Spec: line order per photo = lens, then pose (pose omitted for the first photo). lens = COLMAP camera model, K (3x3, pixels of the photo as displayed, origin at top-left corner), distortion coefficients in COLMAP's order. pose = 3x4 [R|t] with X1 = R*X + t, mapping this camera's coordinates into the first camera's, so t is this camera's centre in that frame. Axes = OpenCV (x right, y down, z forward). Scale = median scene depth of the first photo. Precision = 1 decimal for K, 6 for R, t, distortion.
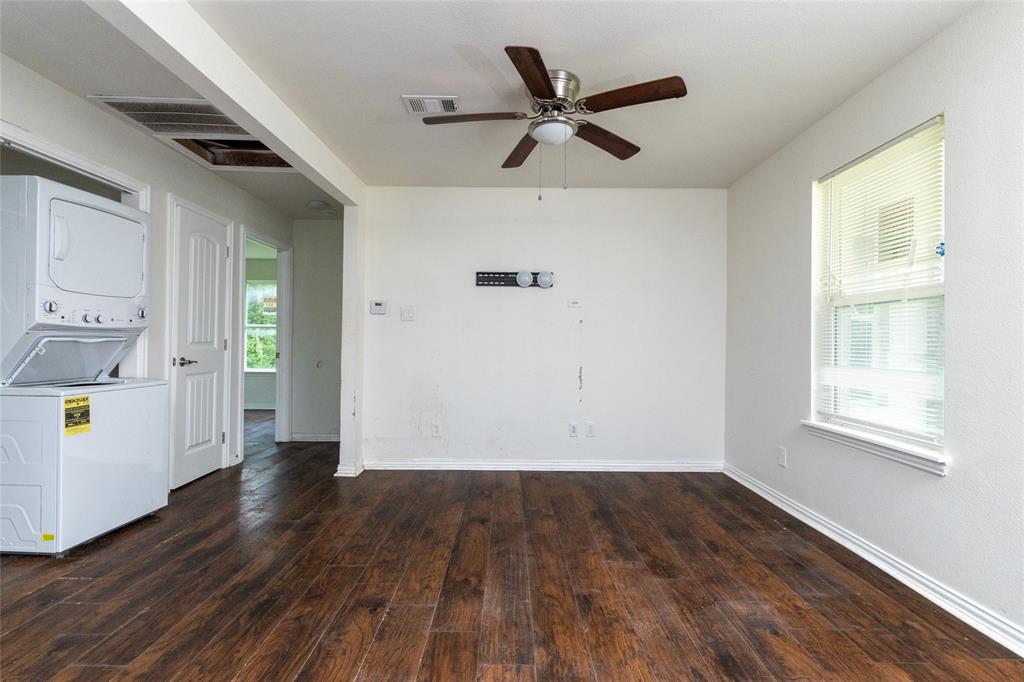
lens RADIAL K [[489.7, 0, 512.0], [0, 489.7, 341.0], [0, 0, 1]] dist [0.000208, 0.000071]
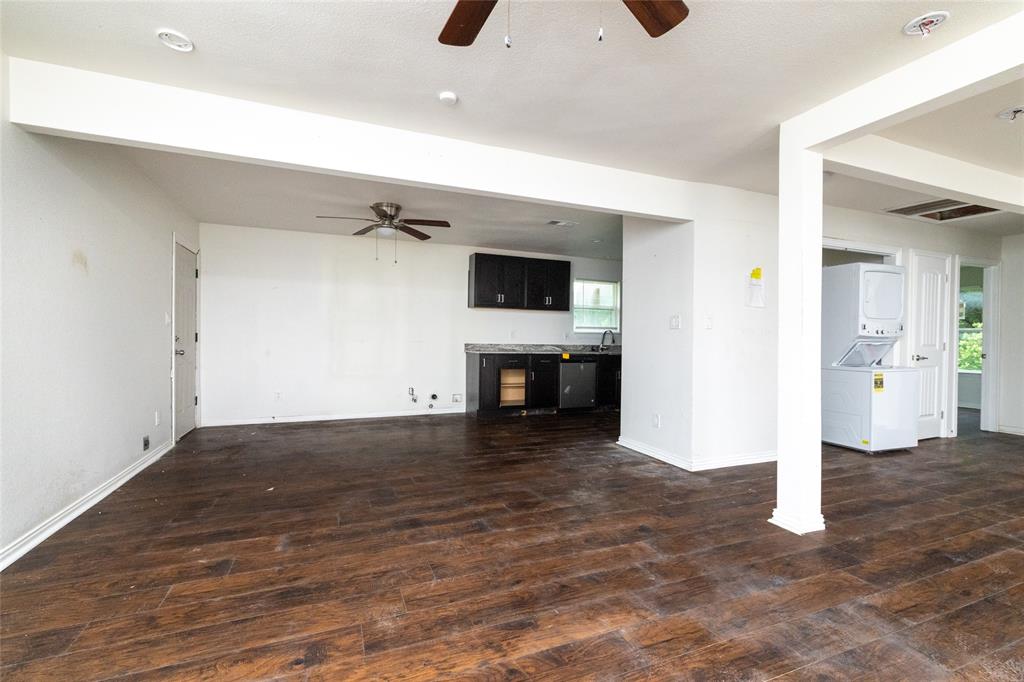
lens RADIAL K [[450.8, 0, 512.0], [0, 450.8, 341.0], [0, 0, 1]] dist [-0.000989, -0.000083]
pose [[0.378942, -0.000221, -0.925421, 0.162741], [-0.002798, 0.999995, -0.001385, -0.004691], [0.925416, 0.003115, 0.378939, -0.806230]]
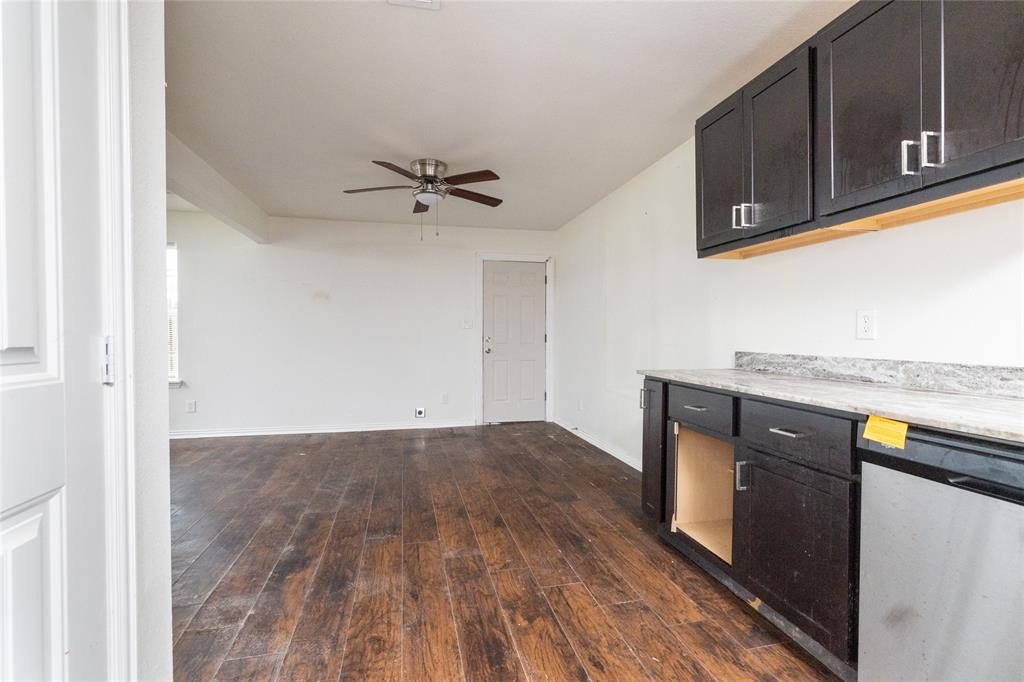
lens RADIAL K [[450.8, 0, 512.0], [0, 450.8, 341.0], [0, 0, 1]] dist [-0.000989, -0.000083]
pose [[-0.971862, -0.007189, -0.235439, -1.294634], [-0.008787, 0.999945, 0.005738, -0.015290], [0.235385, 0.007645, -0.971872, 0.528934]]
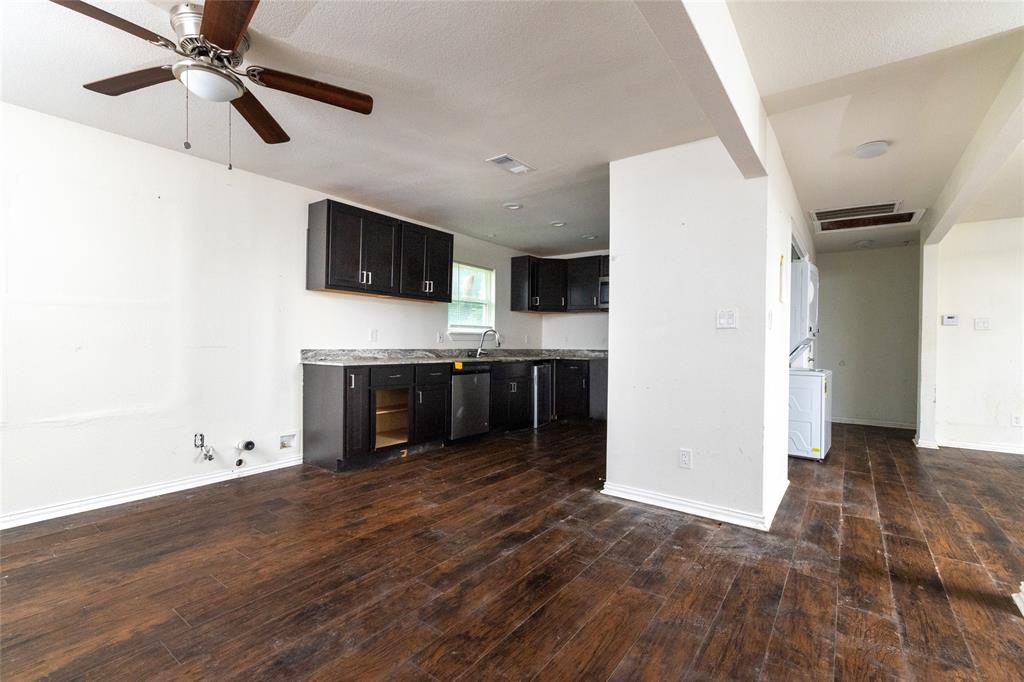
lens RADIAL K [[450.8, 0, 512.0], [0, 450.8, 341.0], [0, 0, 1]] dist [-0.000989, -0.000083]
pose [[0.801545, -0.003071, -0.597926, -0.658548], [-0.000125, 0.999986, -0.005304, -0.011583], [0.597934, 0.004326, 0.801534, -0.872404]]
